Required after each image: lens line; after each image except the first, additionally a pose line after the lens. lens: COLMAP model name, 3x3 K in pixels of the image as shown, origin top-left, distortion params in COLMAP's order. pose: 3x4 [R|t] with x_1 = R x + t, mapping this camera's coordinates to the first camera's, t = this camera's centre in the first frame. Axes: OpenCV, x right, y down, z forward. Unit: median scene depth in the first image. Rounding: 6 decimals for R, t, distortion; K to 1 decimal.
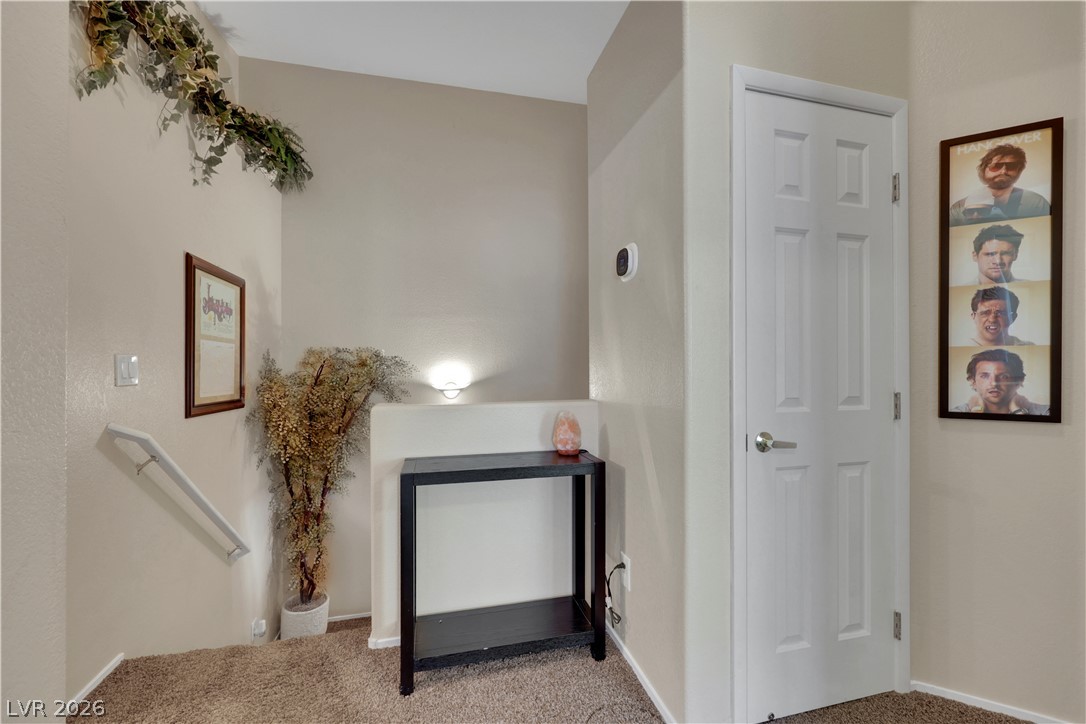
lens RADIAL K [[437.0, 0, 544.8], [0, 437.0, 360.0], [0, 0, 1]] dist [0.000452, 0.000071]
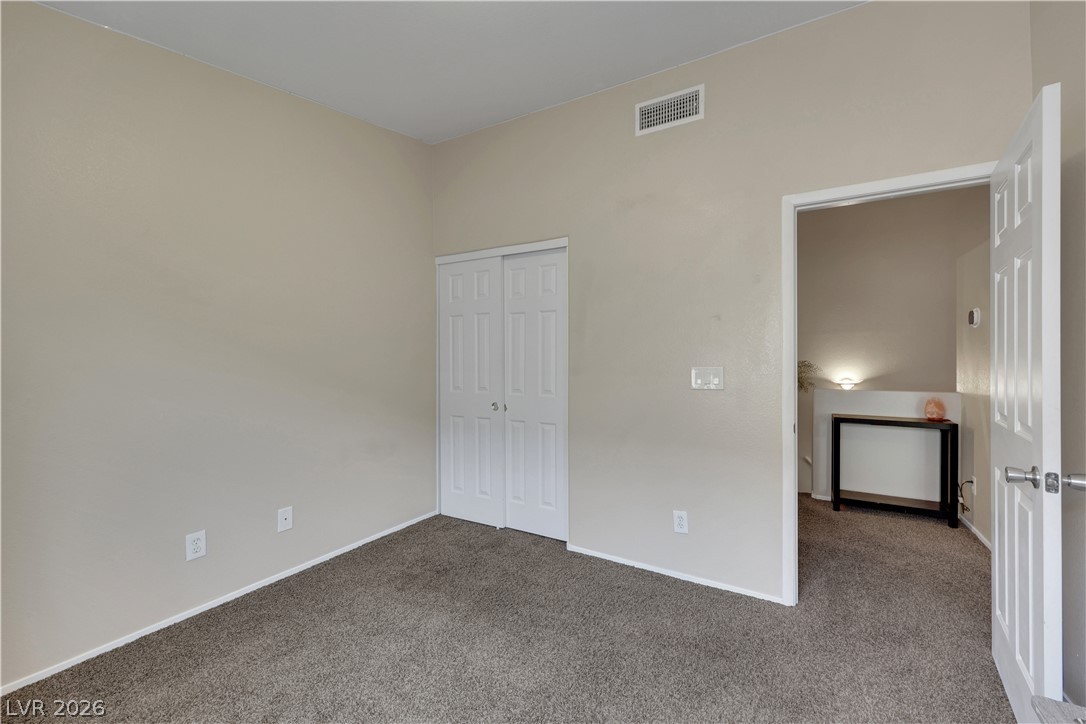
lens RADIAL K [[437.0, 0, 544.8], [0, 437.0, 360.0], [0, 0, 1]] dist [0.000452, 0.000071]
pose [[0.709688, 0.006139, -0.704489, 0.195537], [0.004532, 0.999902, 0.013279, -0.073322], [0.704502, -0.012617, 0.709590, -1.546707]]
